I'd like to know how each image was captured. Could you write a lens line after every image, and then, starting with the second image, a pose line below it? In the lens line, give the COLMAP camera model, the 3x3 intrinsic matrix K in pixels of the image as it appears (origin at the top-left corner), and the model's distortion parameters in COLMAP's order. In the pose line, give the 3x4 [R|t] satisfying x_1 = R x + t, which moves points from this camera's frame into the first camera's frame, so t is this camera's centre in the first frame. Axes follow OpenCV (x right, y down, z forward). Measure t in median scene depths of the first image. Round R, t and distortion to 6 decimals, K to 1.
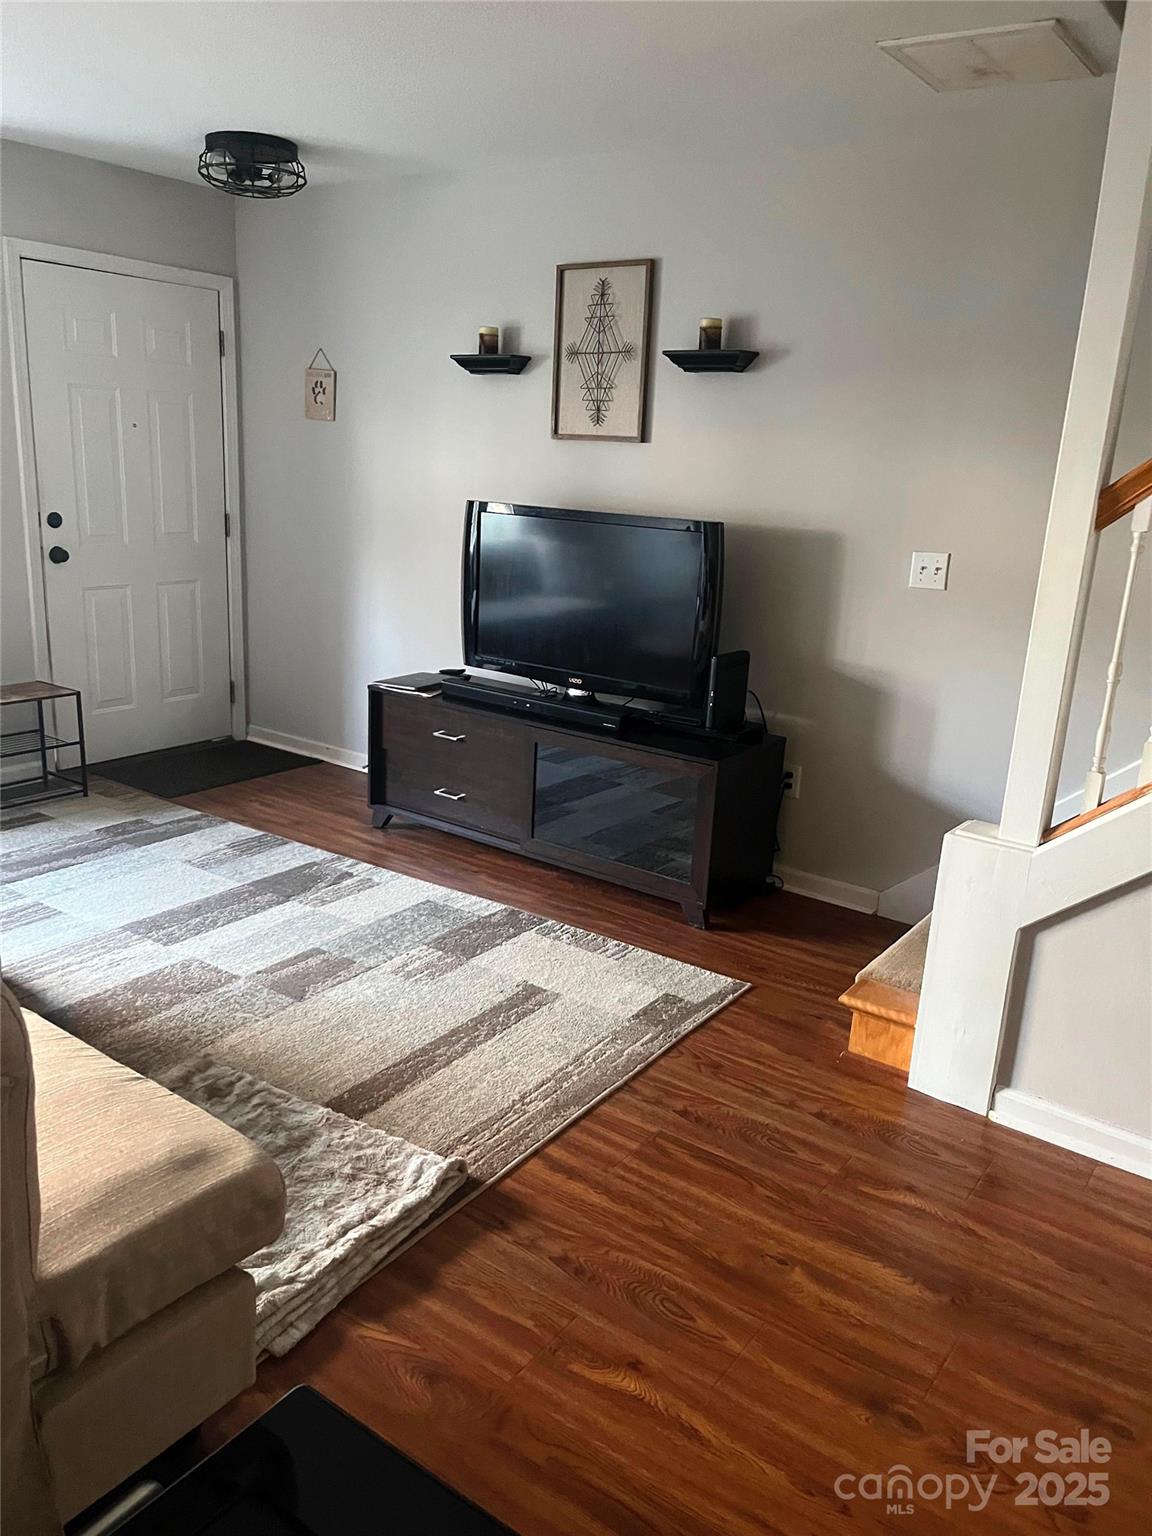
lens RADIAL K [[1165.4, 0, 576.0], [0, 1165.4, 768.0], [0, 0, 1]] dist [0.017479, 0.000112]
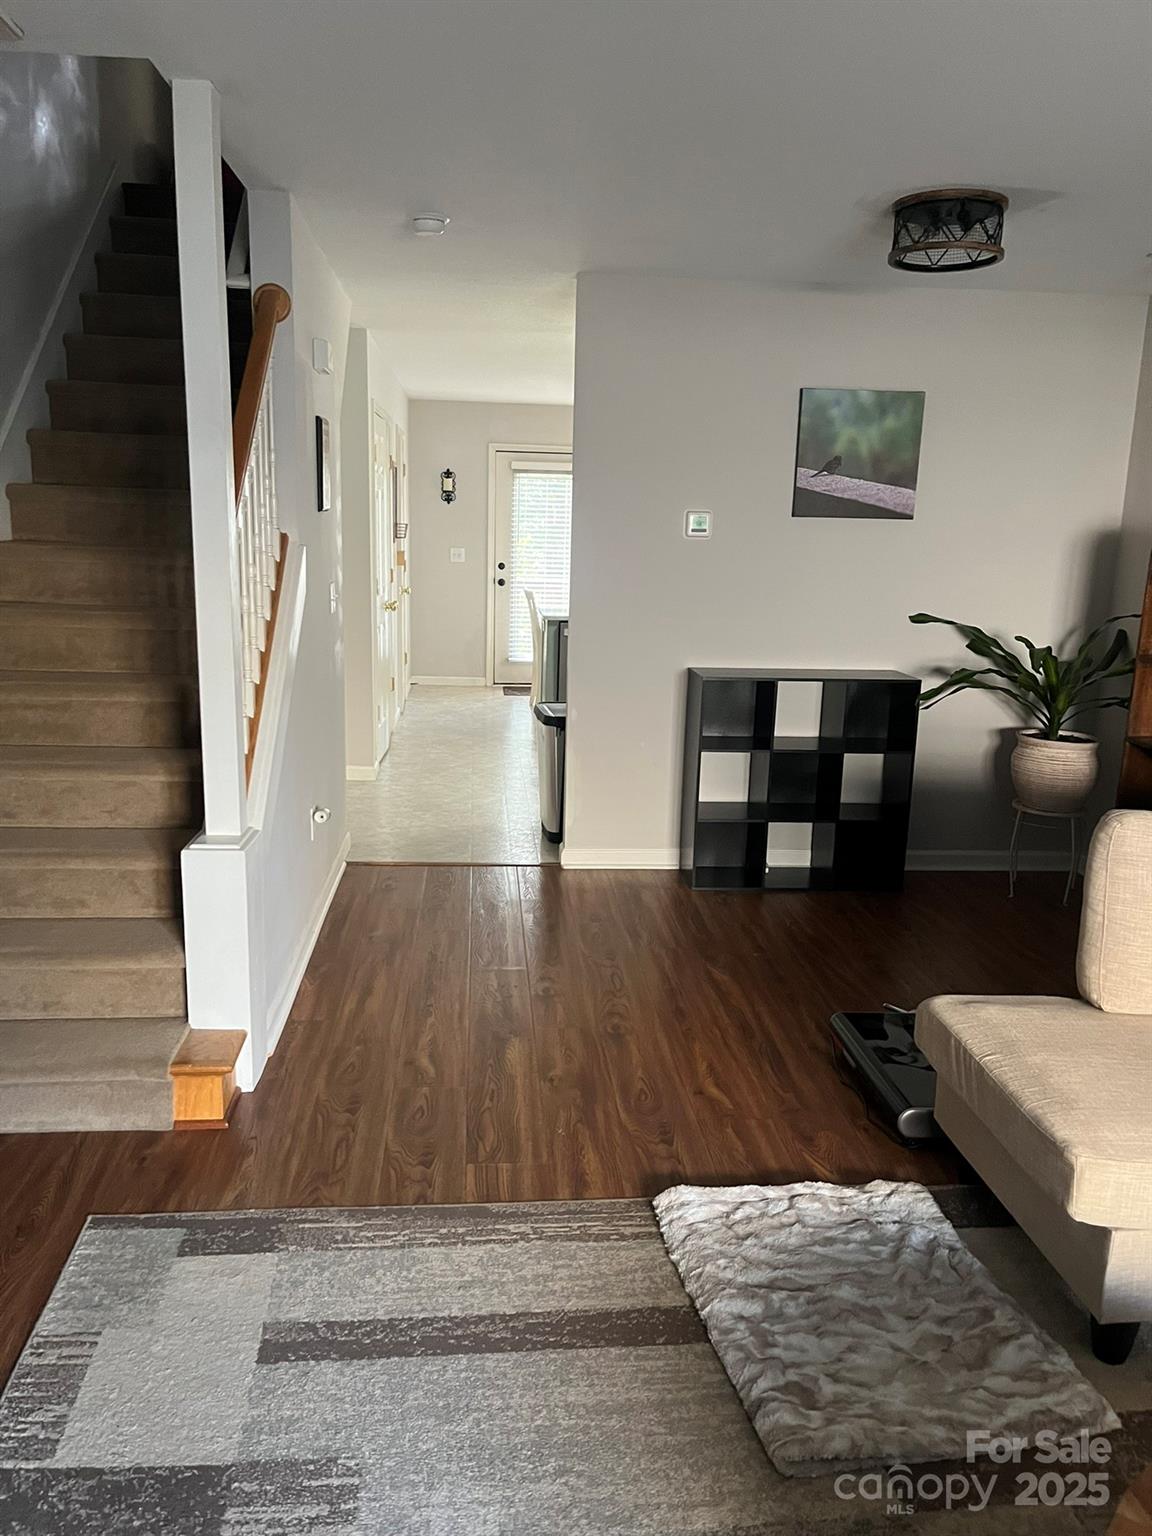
lens RADIAL K [[1160.3, 0, 566.9], [0, 1160.3, 768.3], [0, 0, 1]] dist [0.056320, -0.055654]
pose [[-0.643934, -0.227635, 0.730432, -0.518155], [0.141024, 0.903039, 0.405750, -0.326644], [-0.751971, 0.364285, -0.549396, 1.065384]]
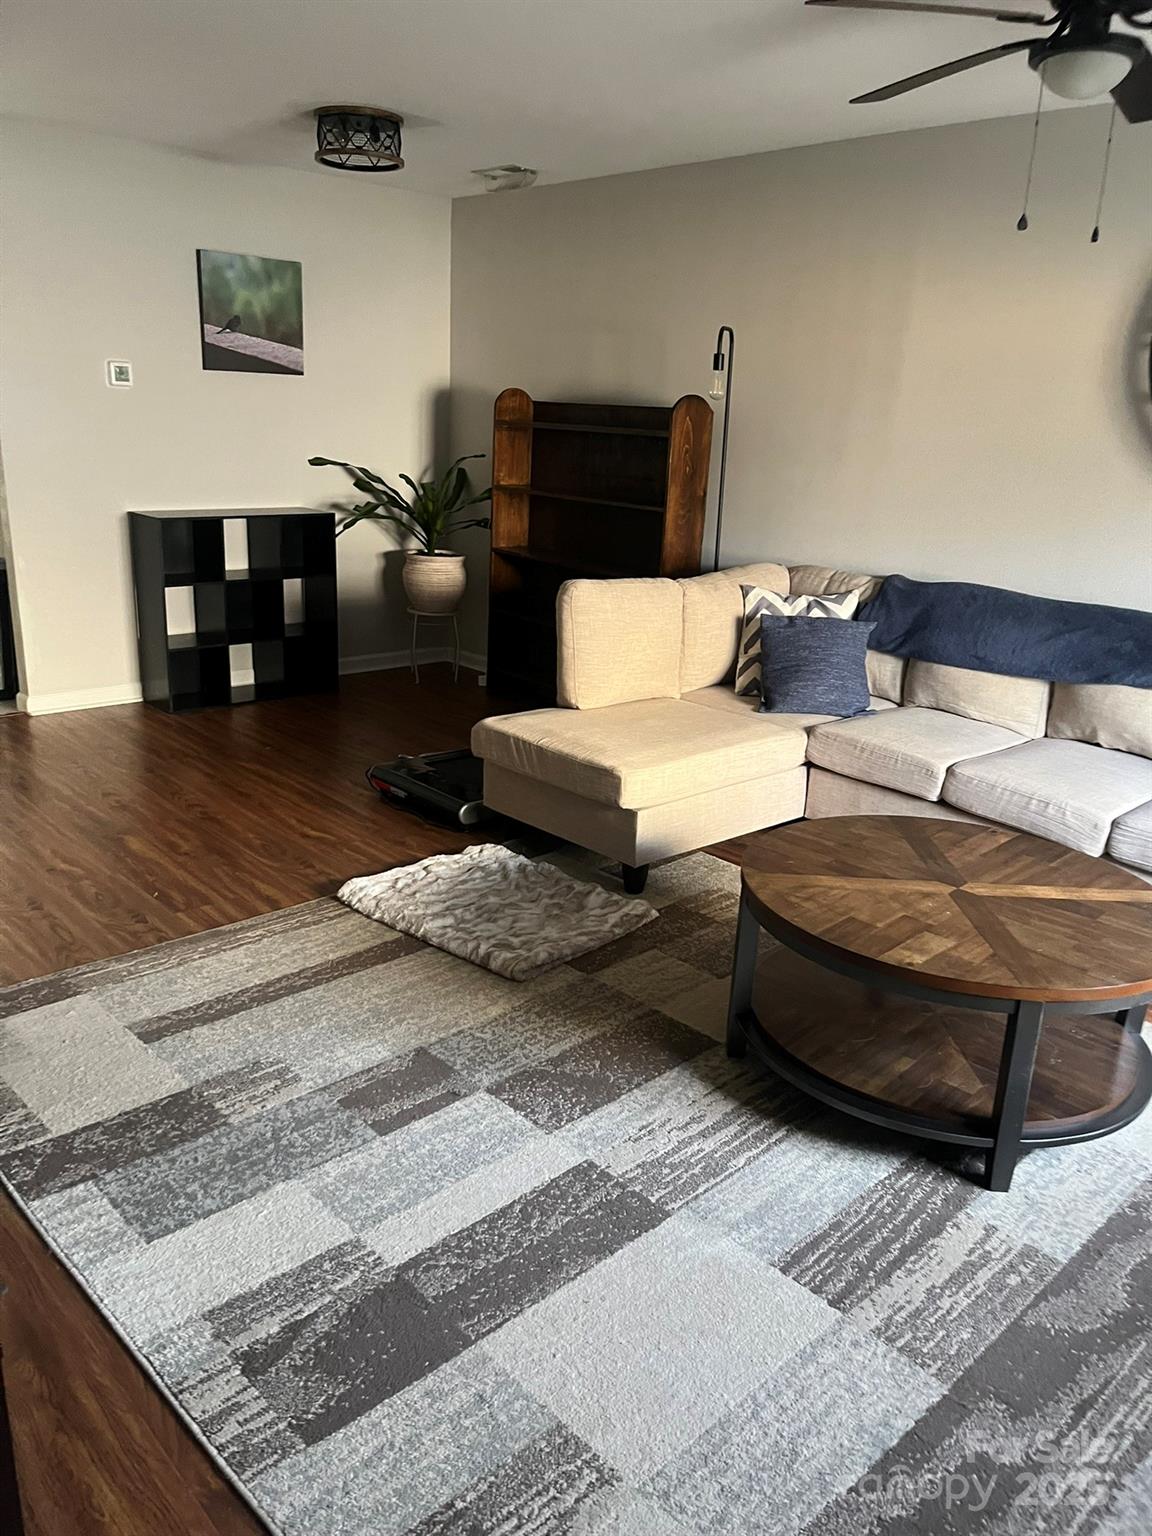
lens RADIAL K [[1160.3, 0, 566.9], [0, 1160.3, 768.3], [0, 0, 1]] dist [0.056320, -0.055654]
pose [[-0.973248, -0.154972, 0.169625, -0.420087], [-0.038826, 0.838589, 0.543379, -0.418720], [-0.226454, 0.522257, -0.822172, 1.451643]]
